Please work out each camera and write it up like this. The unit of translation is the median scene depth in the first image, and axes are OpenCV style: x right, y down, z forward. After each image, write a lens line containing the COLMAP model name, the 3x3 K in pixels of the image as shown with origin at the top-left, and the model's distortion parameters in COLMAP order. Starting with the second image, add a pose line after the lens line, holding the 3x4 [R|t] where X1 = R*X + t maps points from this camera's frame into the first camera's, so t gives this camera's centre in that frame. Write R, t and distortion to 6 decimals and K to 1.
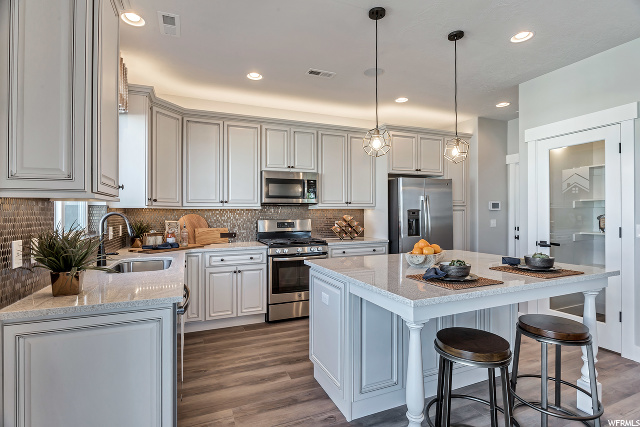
lens RADIAL K [[315.1, 0, 321.7], [0, 315.1, 210.9], [0, 0, 1]] dist [-0.013183, 0.002031]
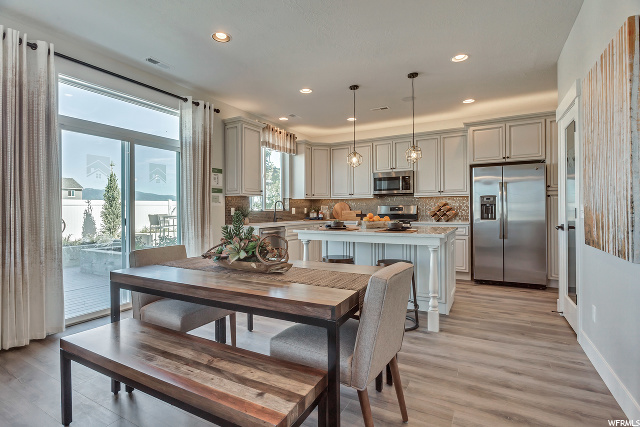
lens RADIAL K [[315.1, 0, 315.2], [0, 315.1, 213.4], [0, 0, 1]] dist [-0.013183, 0.002031]
pose [[0.615737, 0.013033, -0.787844, 0.908430], [0.011318, 0.999614, 0.025381, 0.027294], [0.787870, -0.024545, 0.615352, -0.181707]]
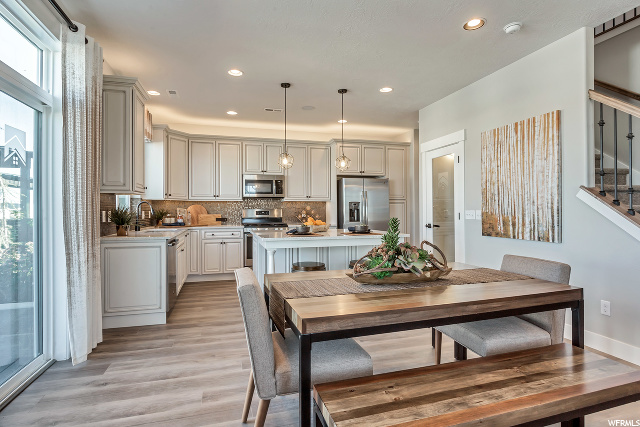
lens RADIAL K [[324.2, 0, 313.8], [0, 324.2, 211.5], [0, 0, 1]] dist [-0.016012, -0.000737]
pose [[0.992344, 0.004696, -0.123418, 0.336396], [-0.003123, 0.999911, 0.012940, 0.022374], [0.123468, -0.012455, 0.992270, -0.453382]]
